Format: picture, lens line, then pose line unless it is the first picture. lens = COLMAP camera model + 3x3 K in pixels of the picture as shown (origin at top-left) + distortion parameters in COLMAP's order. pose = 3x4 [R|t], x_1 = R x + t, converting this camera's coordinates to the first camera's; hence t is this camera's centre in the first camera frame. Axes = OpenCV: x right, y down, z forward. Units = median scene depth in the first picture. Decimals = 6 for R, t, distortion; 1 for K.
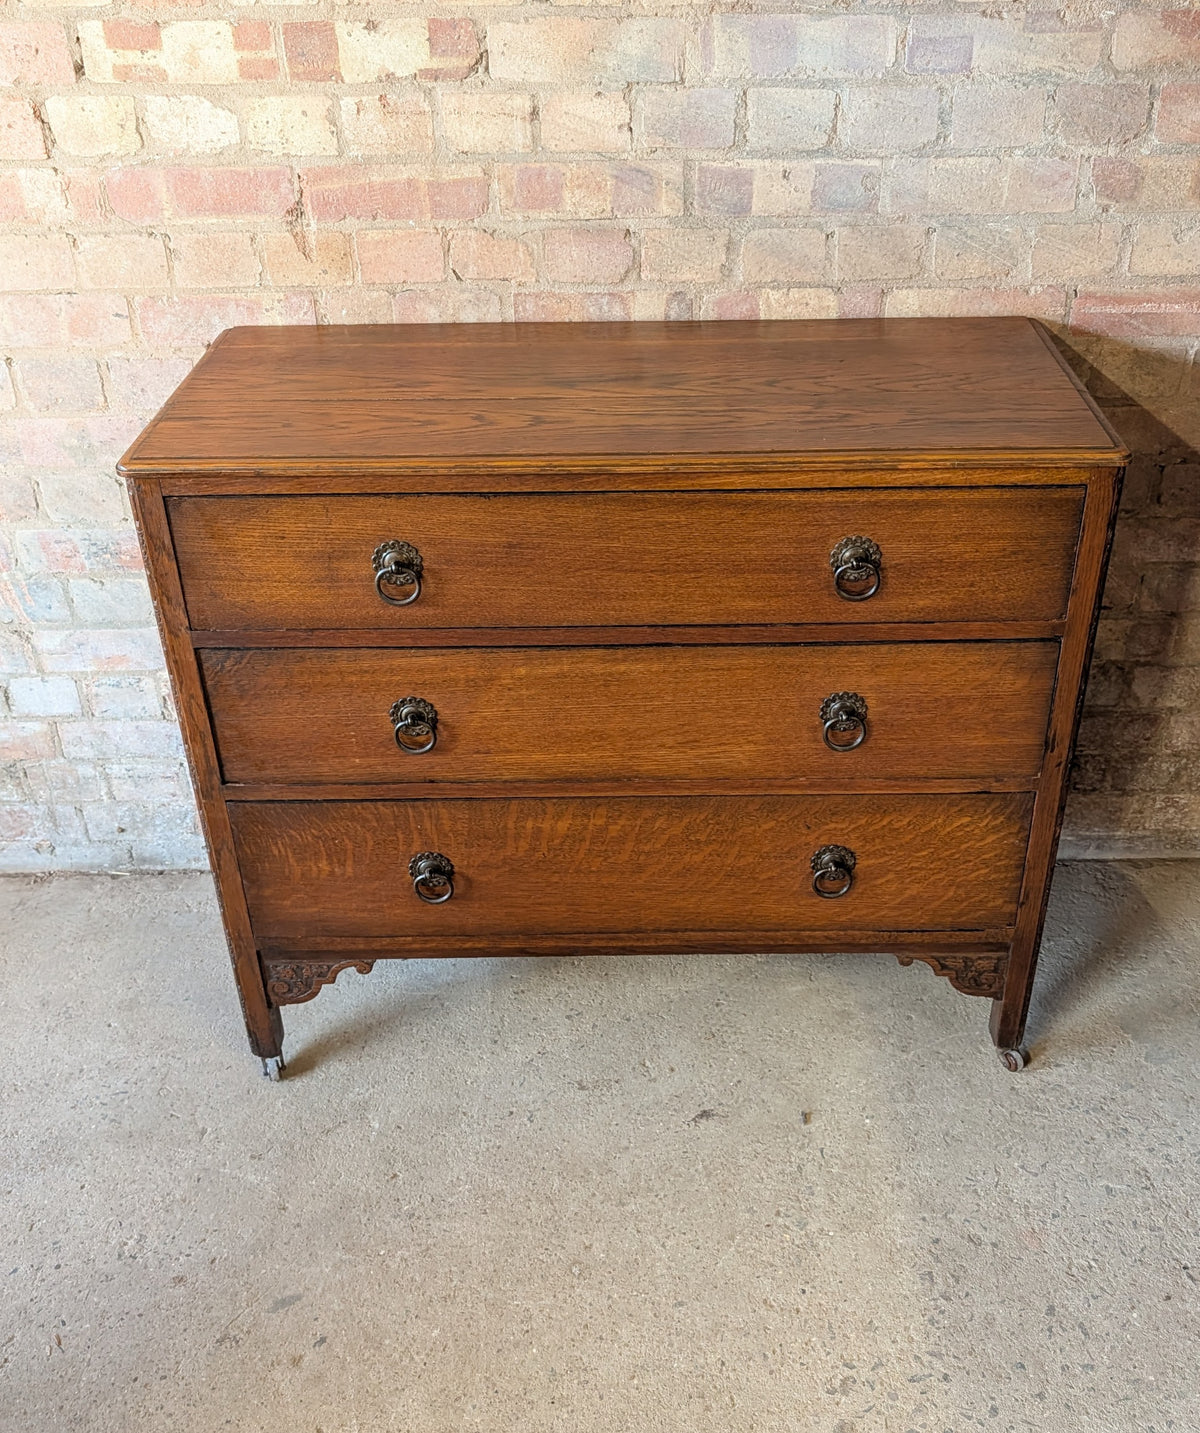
lens RADIAL K [[1426.9, 0, 647.8], [0, 1426.9, 683.5], [0, 0, 1]] dist [0.000992, 0.000000]
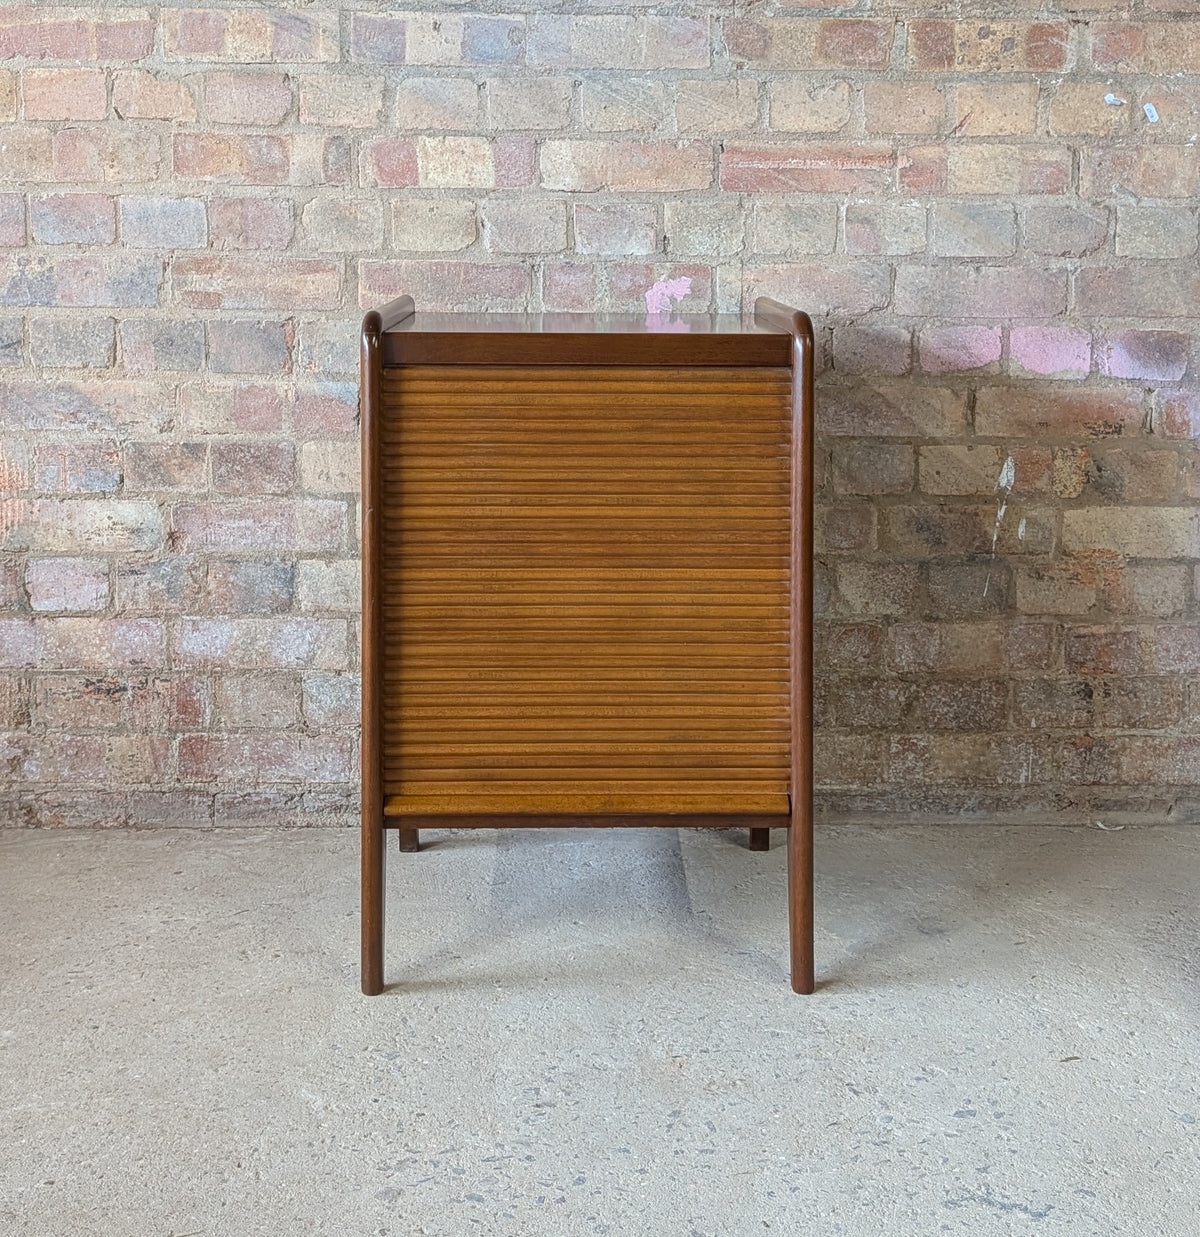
lens RADIAL K [[1807.7, 0, 614.2], [0, 1807.7, 428.7], [0, 0, 1]] dist [0.063401, 0.000000]
pose [[0.999430, 0.017654, 0.028763, 0.192585], [-0.003471, 0.901525, -0.432713, 0.492983], [-0.033570, 0.432367, 0.901073, -0.095783]]
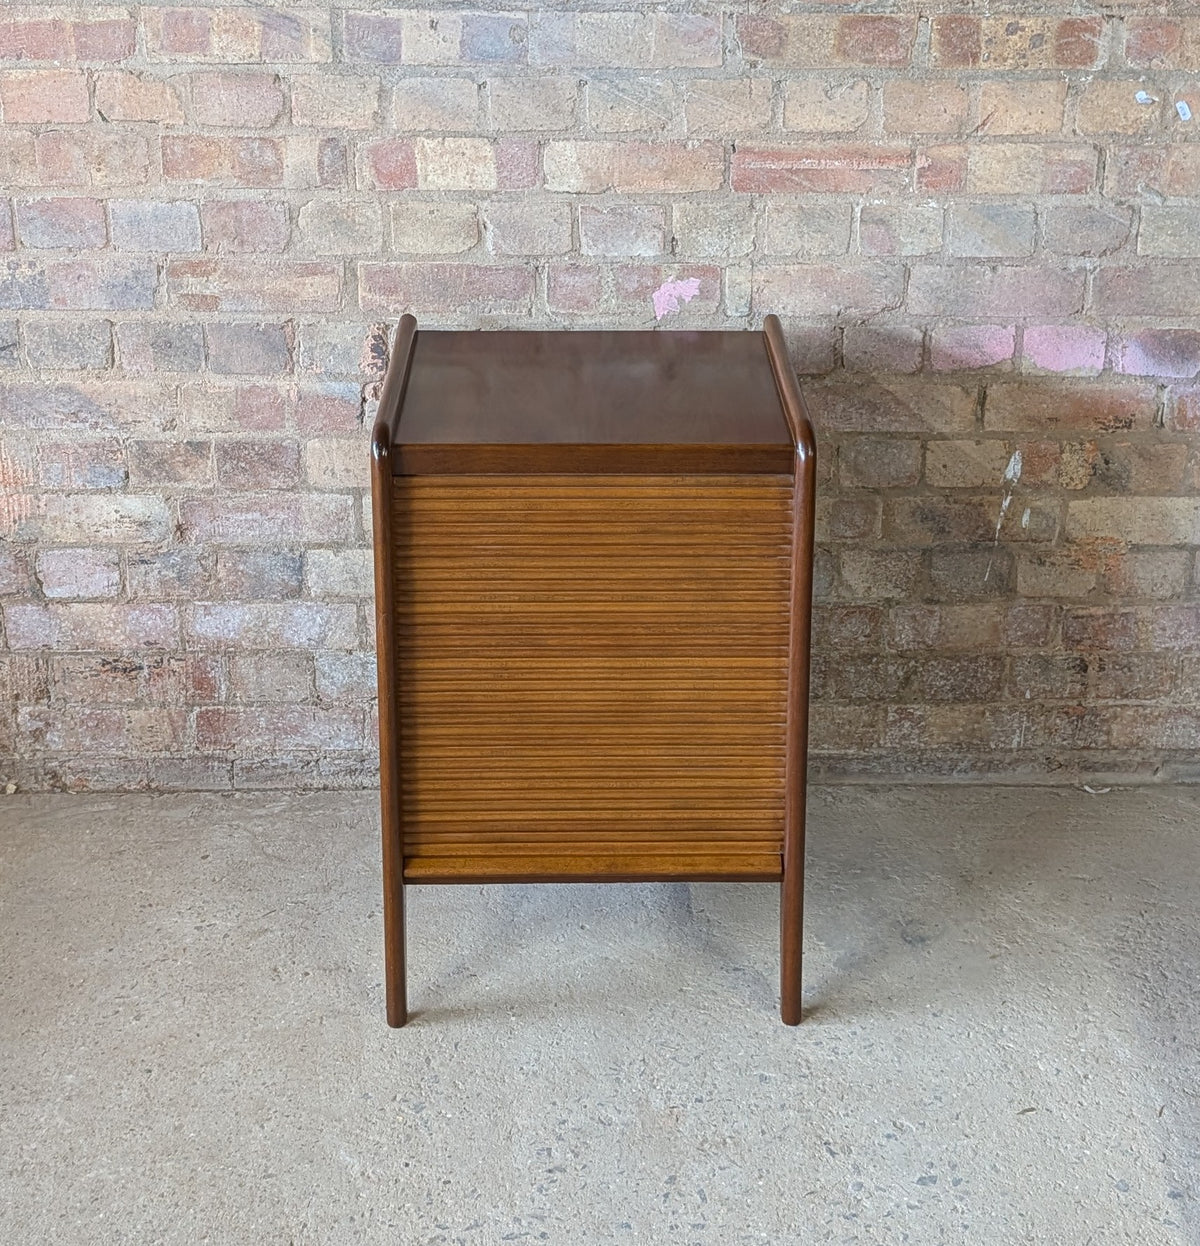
lens RADIAL K [[2052.7, 0, 624.5], [0, 2052.7, 444.8], [0, 0, 1]] dist [0.095937, 0.000000]
pose [[0.999333, 0.012918, 0.034147, 0.182748], [-0.006145, 0.981477, -0.191483, 0.210225], [-0.035988, 0.191145, 0.980902, -0.373540]]
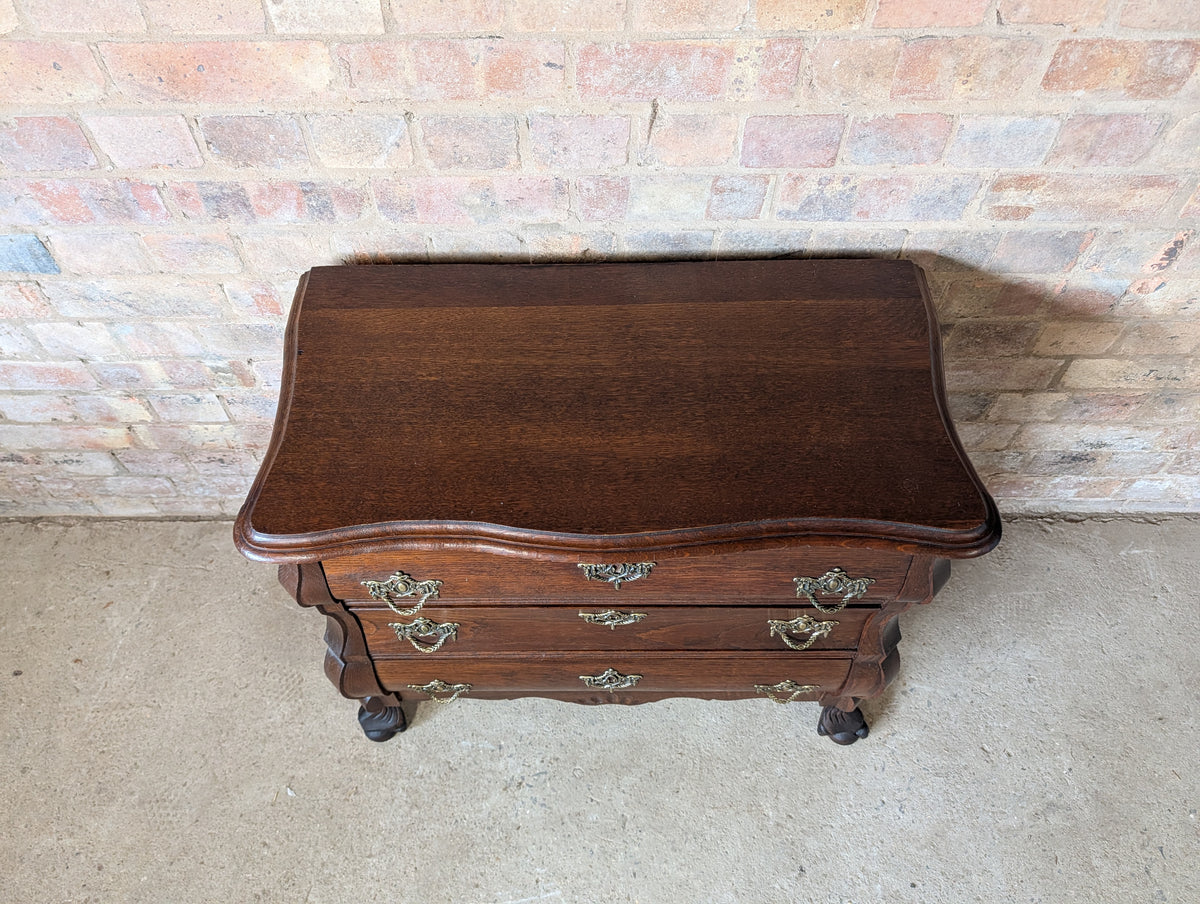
lens RADIAL K [[864.7, 0, 585.2], [0, 864.7, 440.8], [0, 0, 1]] dist [0.007663, -0.011757]
pose [[0.999972, 0.007431, 0.000137, -0.362083], [-0.006876, 0.917934, 0.396674, -0.265822], [0.002822, -0.396664, 0.917959, 0.491645]]
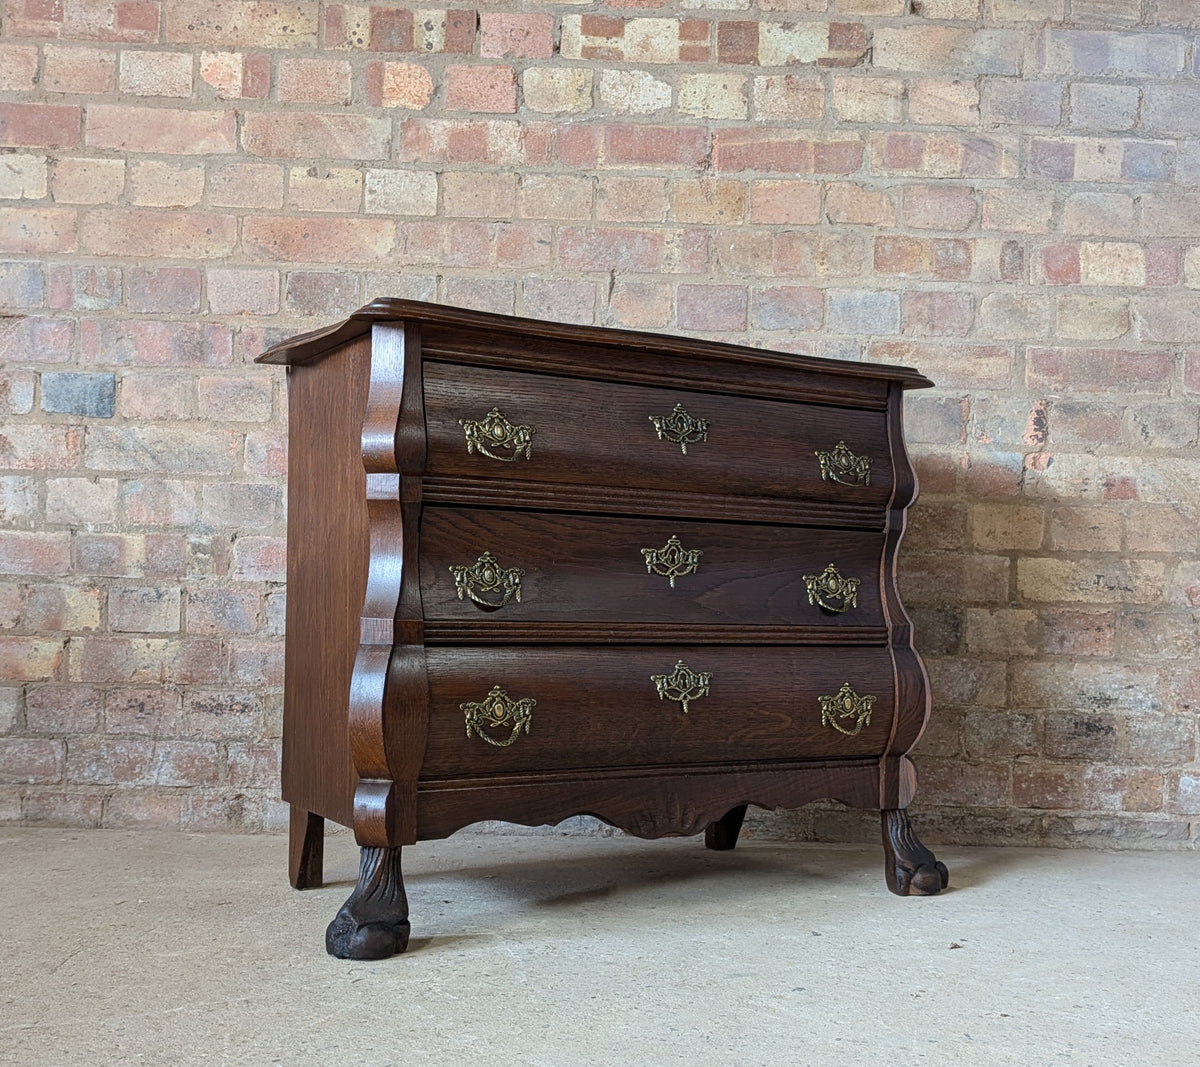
lens RADIAL K [[1423.0, 0, 617.6], [0, 1423.0, 535.1], [0, 0, 1]] dist [0.008831, 0.000000]
pose [[0.999260, 0.036311, 0.012656, -0.324840], [-0.024653, 0.857542, -0.513823, 0.576640], [-0.029510, 0.513131, 0.857803, 0.111785]]
